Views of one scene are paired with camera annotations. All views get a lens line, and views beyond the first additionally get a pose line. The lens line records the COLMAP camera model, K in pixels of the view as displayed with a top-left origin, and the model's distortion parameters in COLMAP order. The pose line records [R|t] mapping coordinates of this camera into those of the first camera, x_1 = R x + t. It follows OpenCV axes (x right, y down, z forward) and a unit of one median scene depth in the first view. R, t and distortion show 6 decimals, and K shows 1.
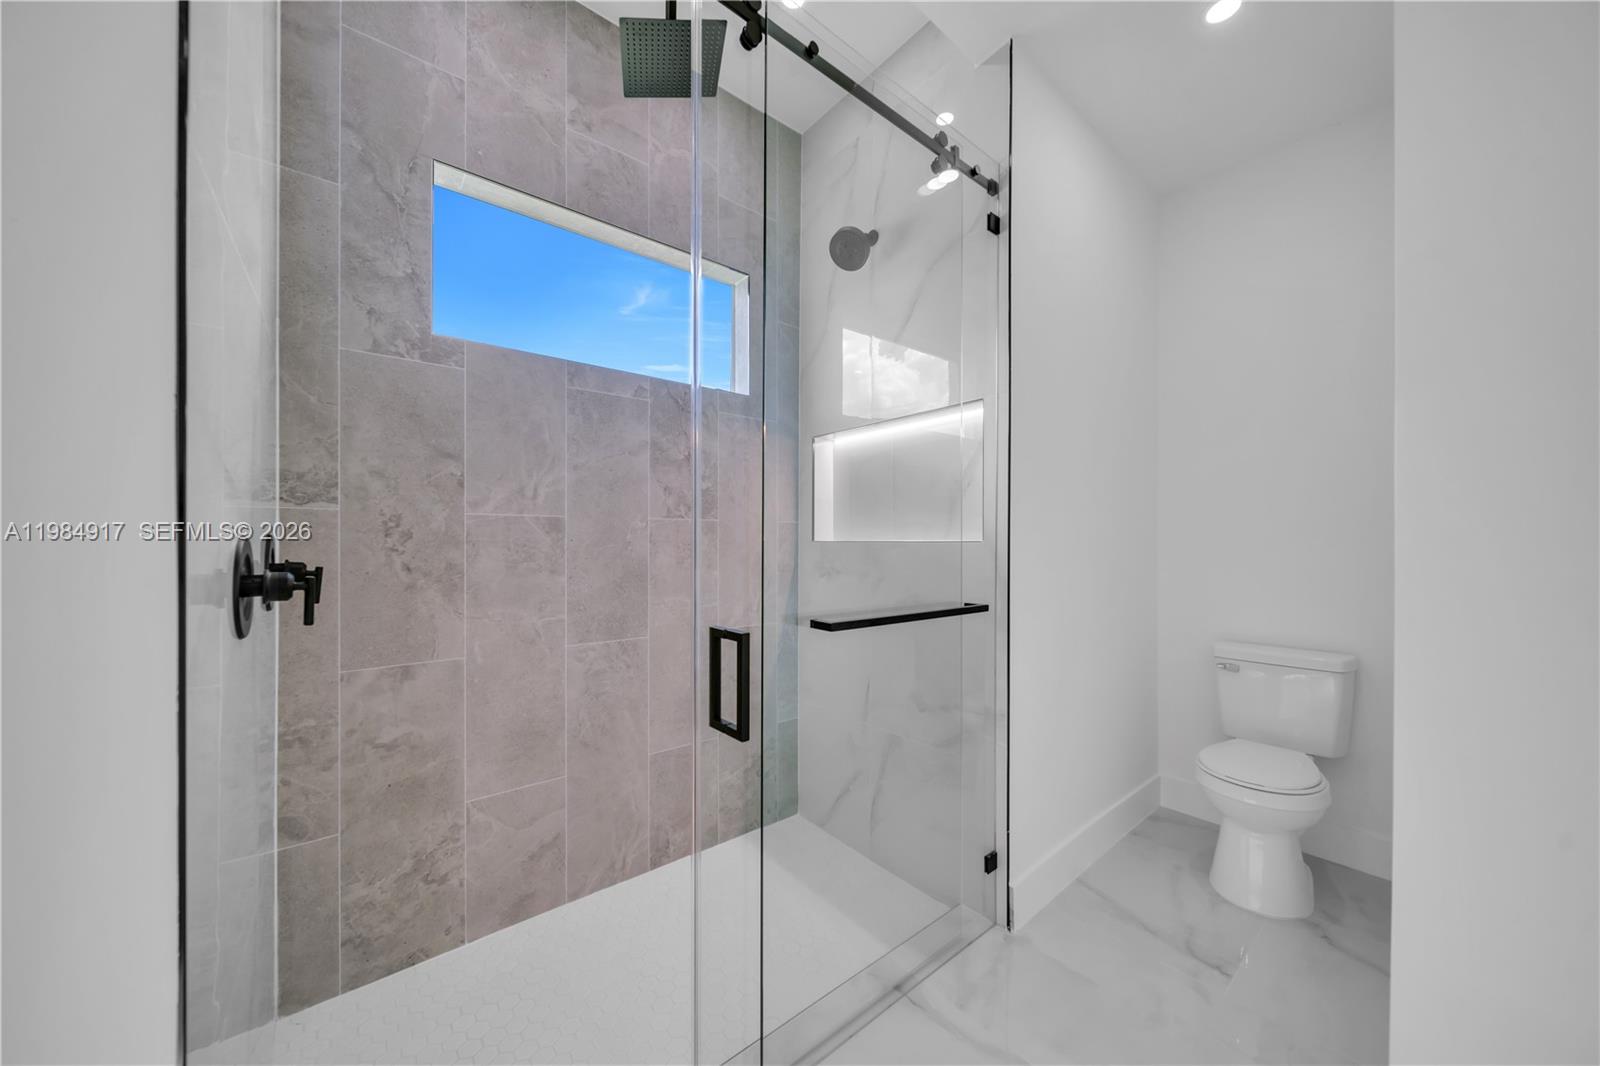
lens RADIAL K [[555.0, 0, 808.0], [0, 555.0, 541.4], [0, 0, 1]] dist [0.000122, -0.001000]
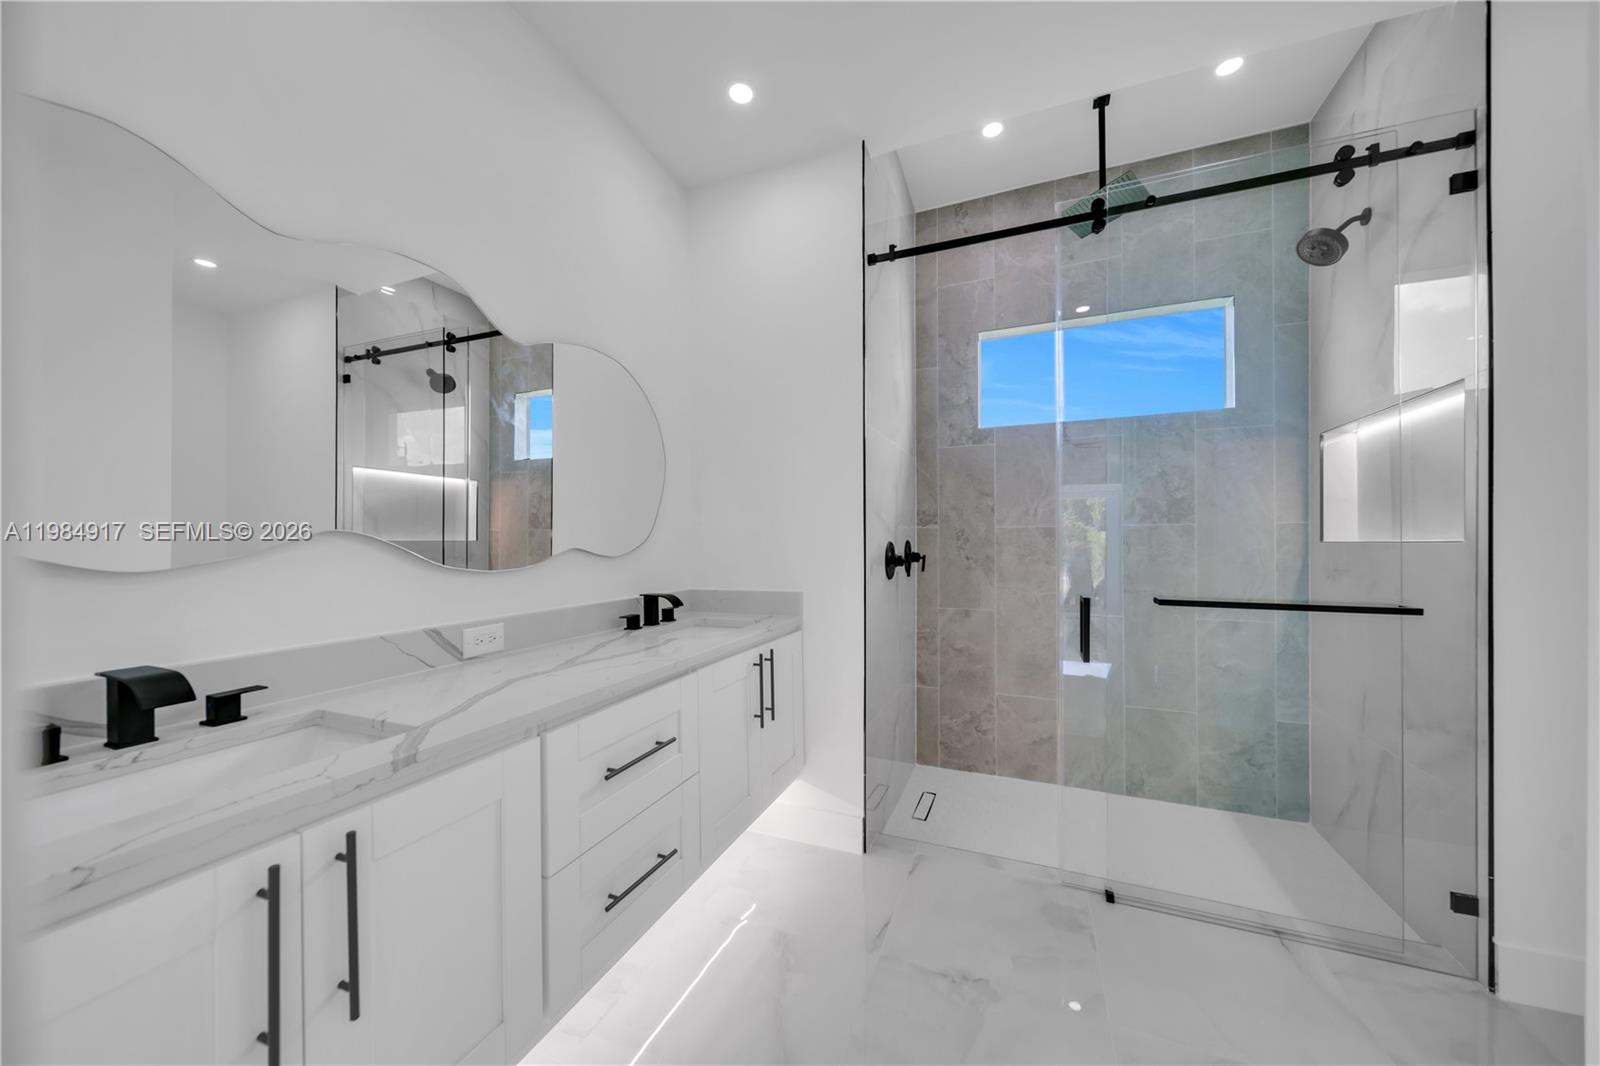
lens RADIAL K [[555.0, 0, 801.7], [0, 555.0, 540.6], [0, 0, 1]] dist [0.000122, -0.001000]
pose [[0.476585, -0.006558, -0.879104, 0.641511], [0.003061, 0.999978, -0.005800, 0.000255], [0.879123, 0.000073, 0.476595, -0.371320]]
